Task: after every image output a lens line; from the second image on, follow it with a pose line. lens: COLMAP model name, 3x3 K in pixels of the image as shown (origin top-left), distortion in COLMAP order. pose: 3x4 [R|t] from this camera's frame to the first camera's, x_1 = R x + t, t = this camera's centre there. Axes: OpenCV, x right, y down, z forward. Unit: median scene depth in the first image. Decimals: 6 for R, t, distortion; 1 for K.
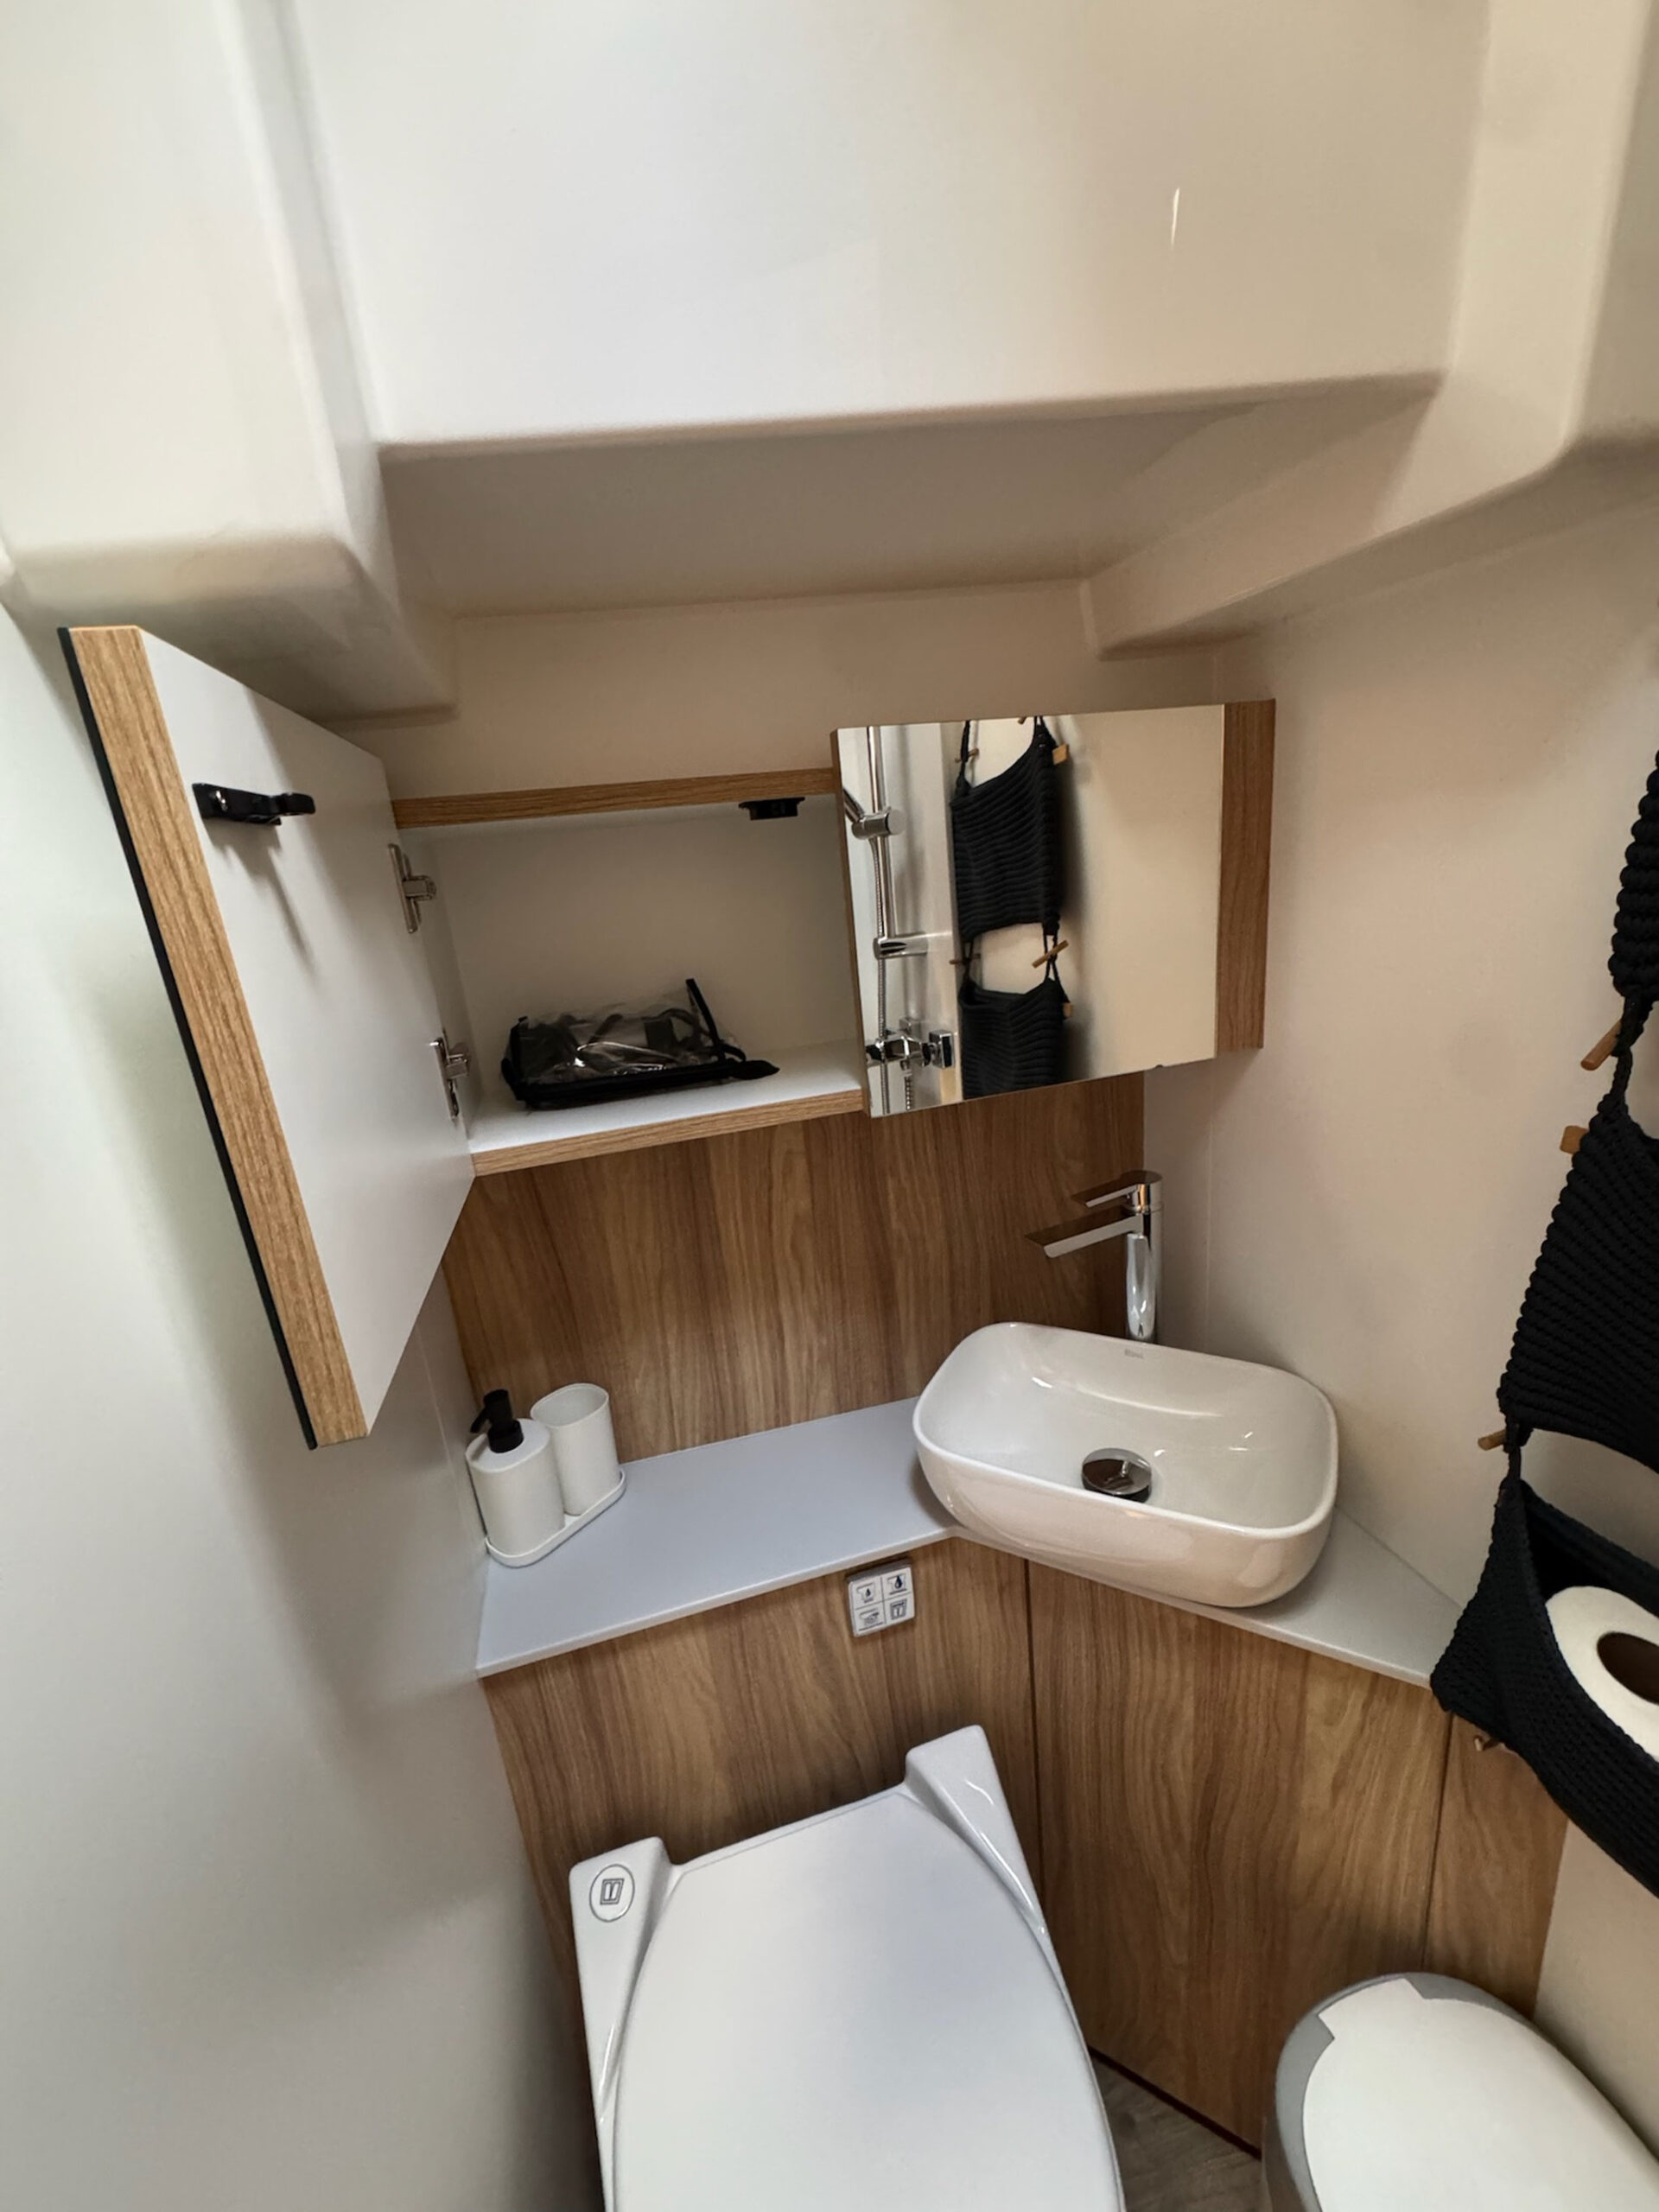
lens RADIAL K [[882.2, 0, 832.5], [0, 882.2, 1106.5], [0, 0, 1]] dist [-0.005302, 0.001123]
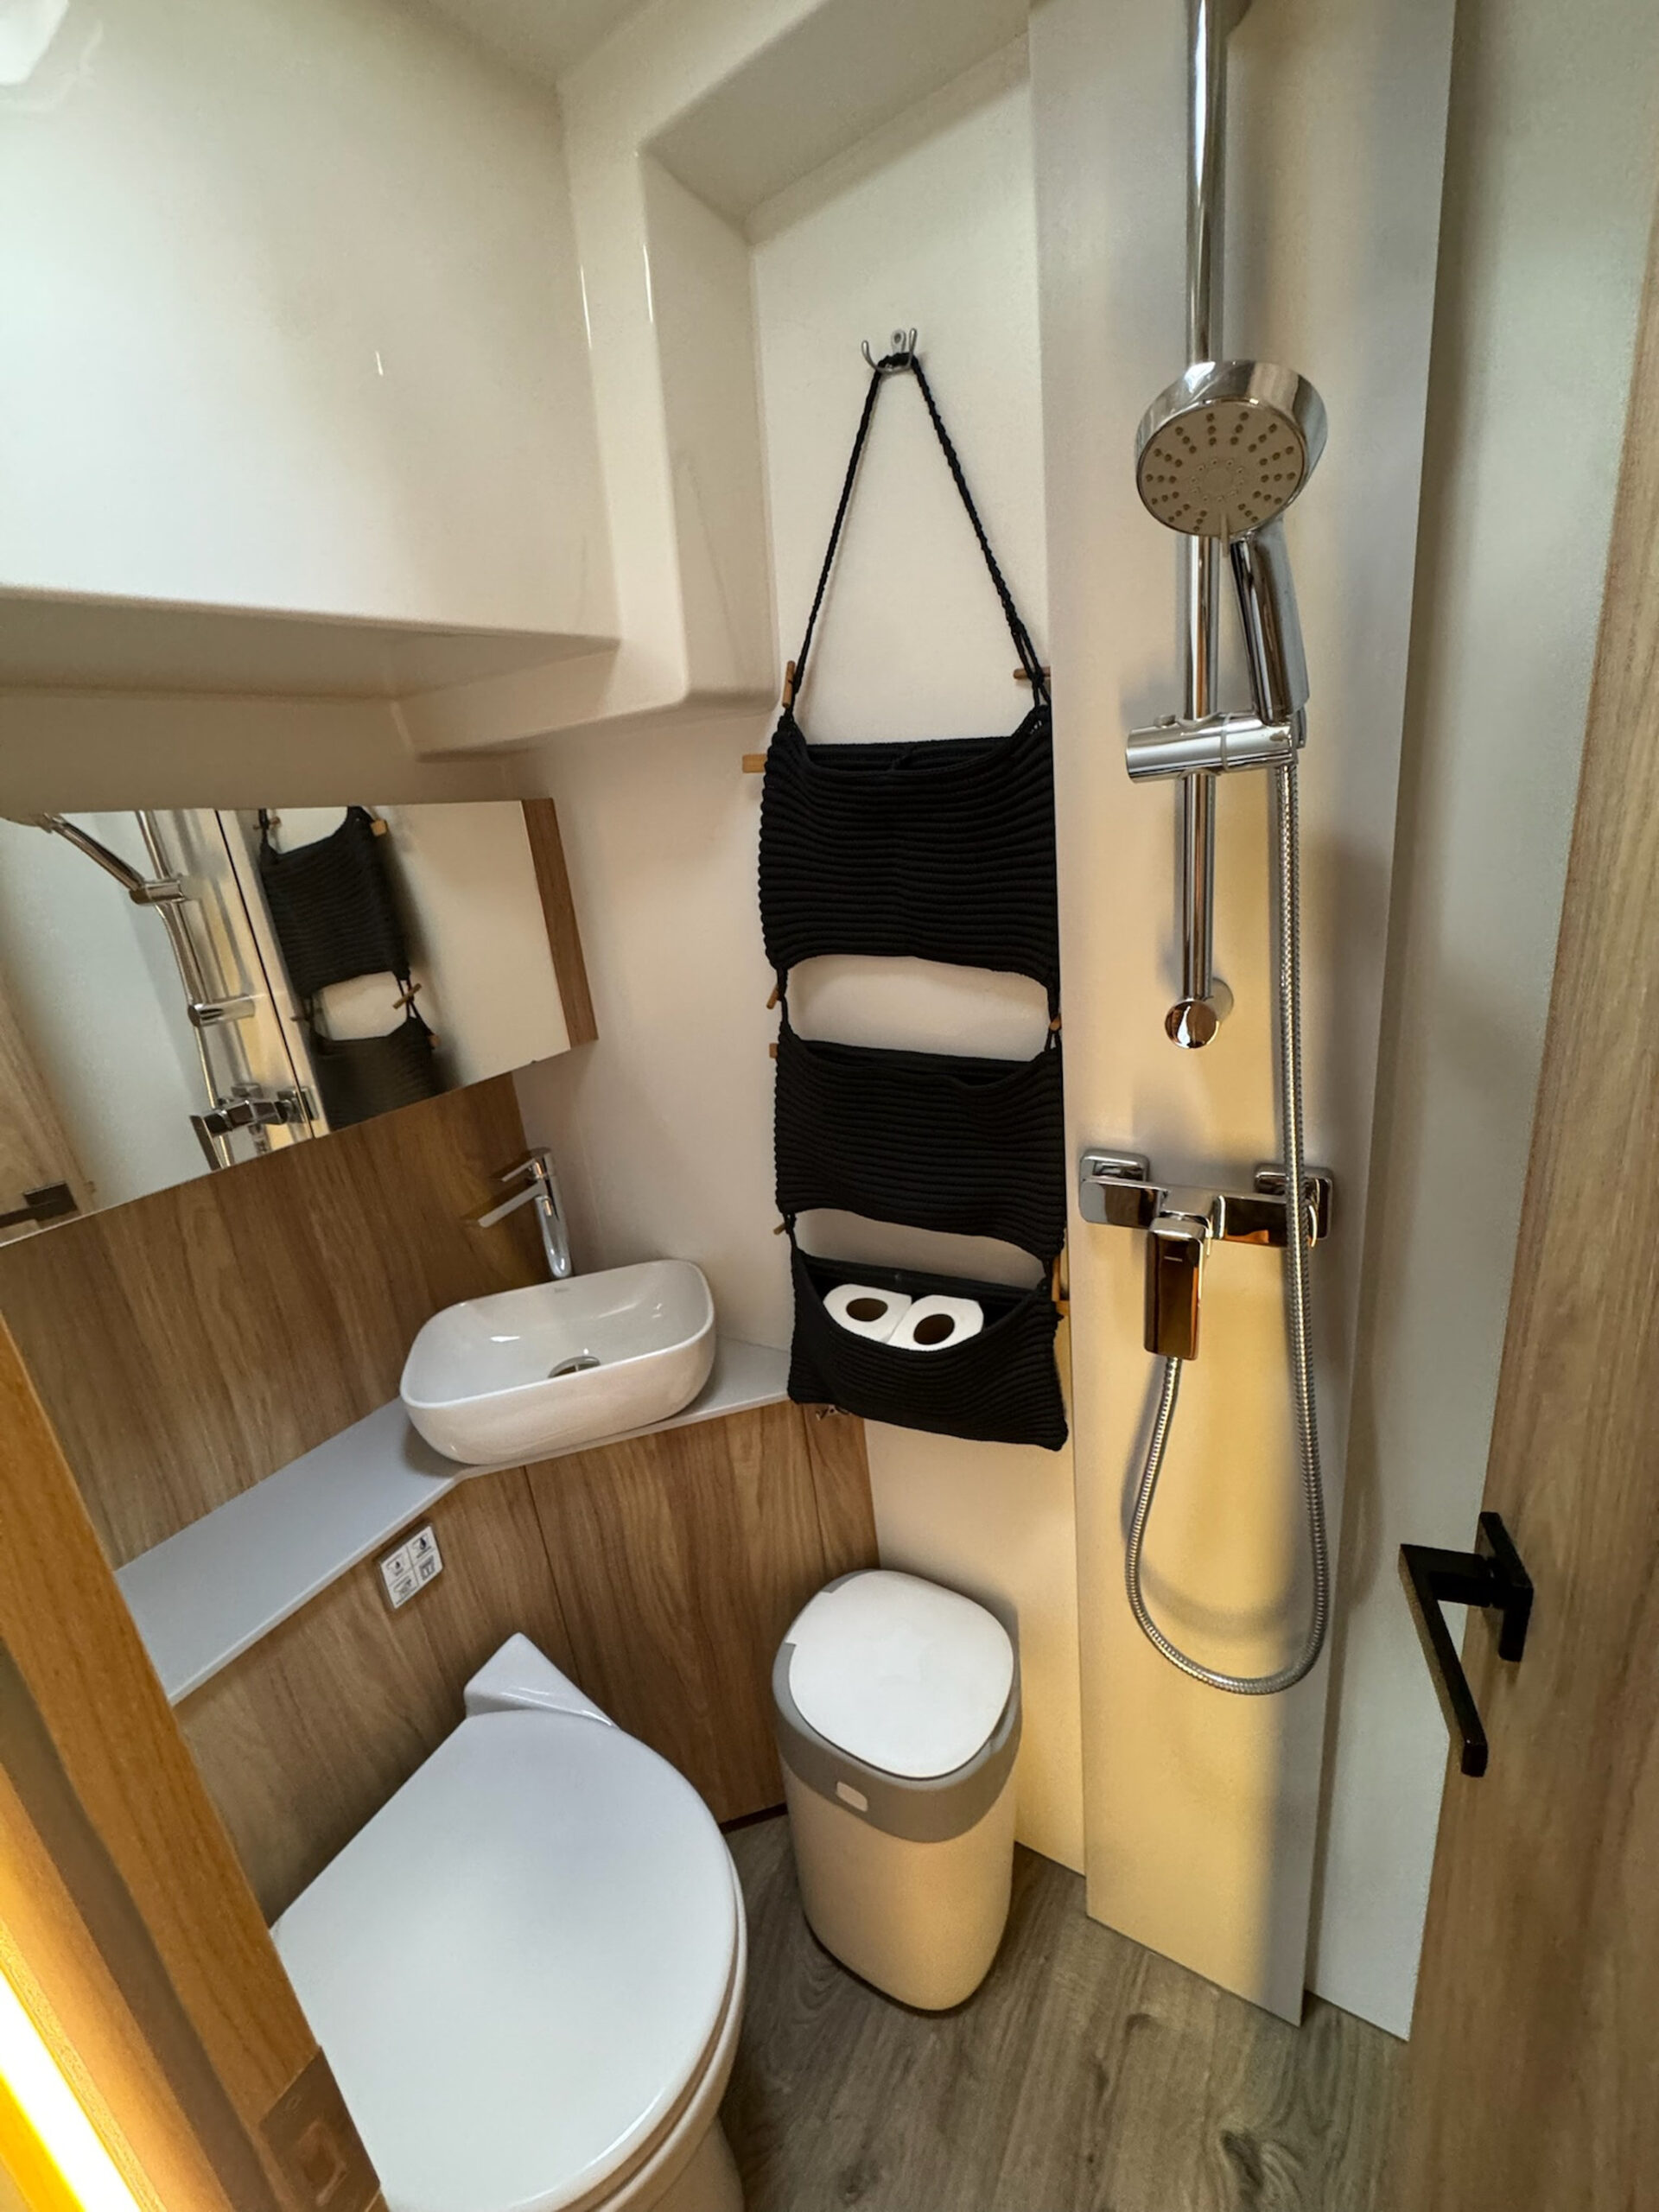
lens RADIAL K [[882.2, 0, 832.5], [0, 882.2, 1106.5], [0, 0, 1]] dist [-0.005302, 0.001123]
pose [[0.713132, -0.187592, 0.675464, -0.205730], [0.228935, 0.973023, 0.028529, 0.079549], [-0.662594, 0.134293, 0.736841, -0.258085]]
